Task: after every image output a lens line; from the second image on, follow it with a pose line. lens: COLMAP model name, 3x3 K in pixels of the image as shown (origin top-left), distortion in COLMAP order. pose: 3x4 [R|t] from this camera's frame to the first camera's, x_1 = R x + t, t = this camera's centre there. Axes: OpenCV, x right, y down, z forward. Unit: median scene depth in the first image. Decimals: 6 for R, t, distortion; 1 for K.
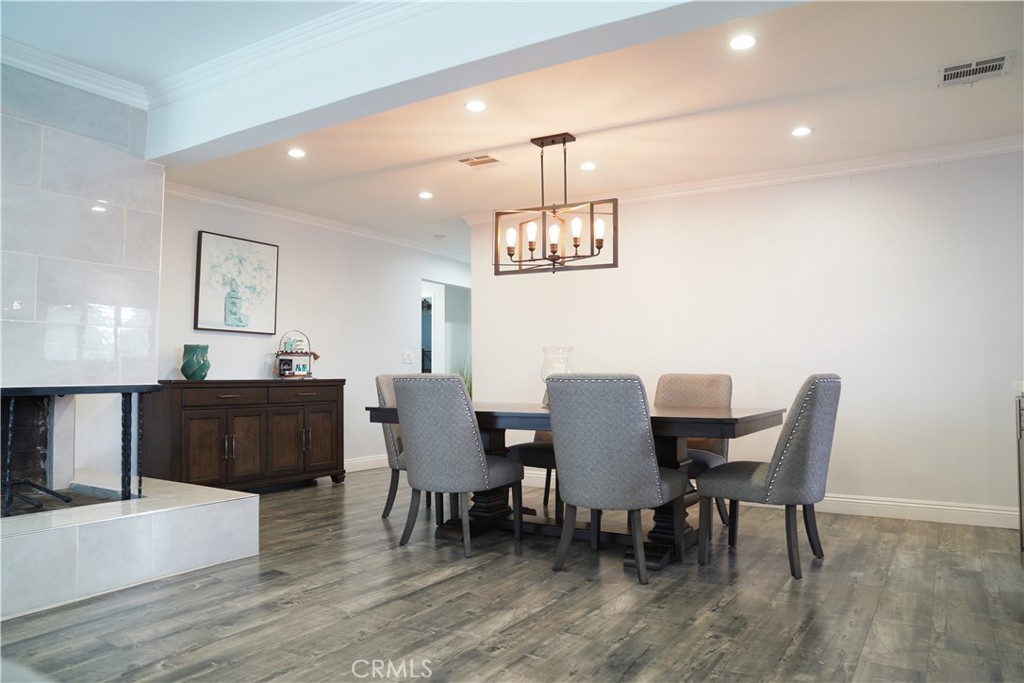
lens RADIAL K [[712.5, 0, 514.4], [0, 712.5, 346.3], [0, 0, 1]] dist [-0.129169, 0.106831]
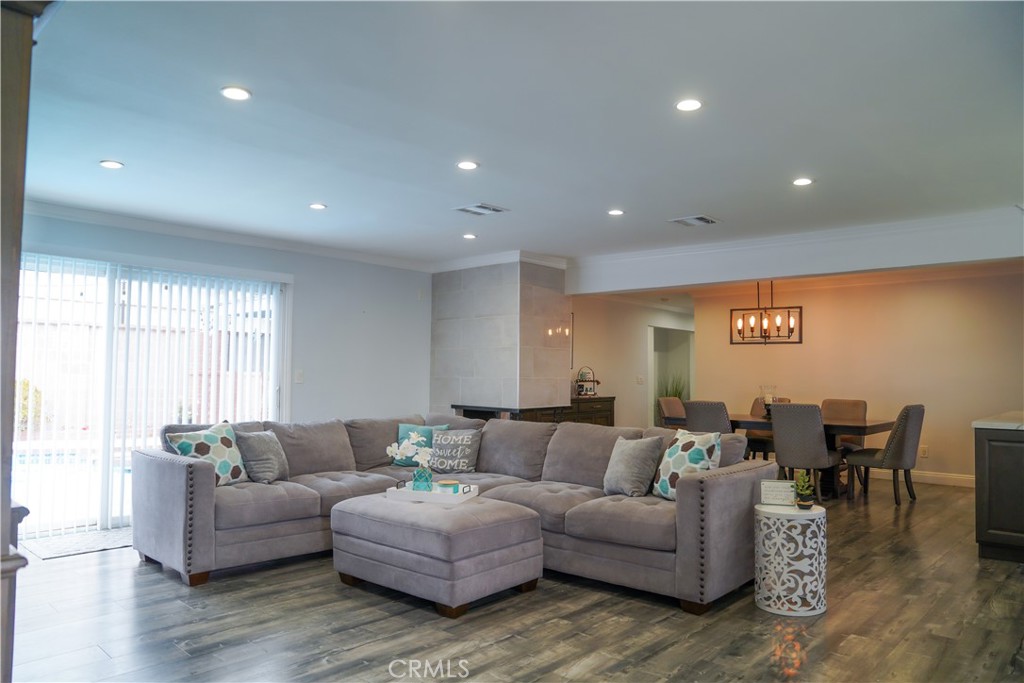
lens RADIAL K [[712.5, 0, 514.4], [0, 712.5, 346.3], [0, 0, 1]] dist [-0.129169, 0.106831]
pose [[0.982991, 0.001322, -0.183651, -0.255716], [-0.001389, 0.999999, -0.000234, -0.101062], [0.183650, 0.000485, 0.982992, -0.927706]]
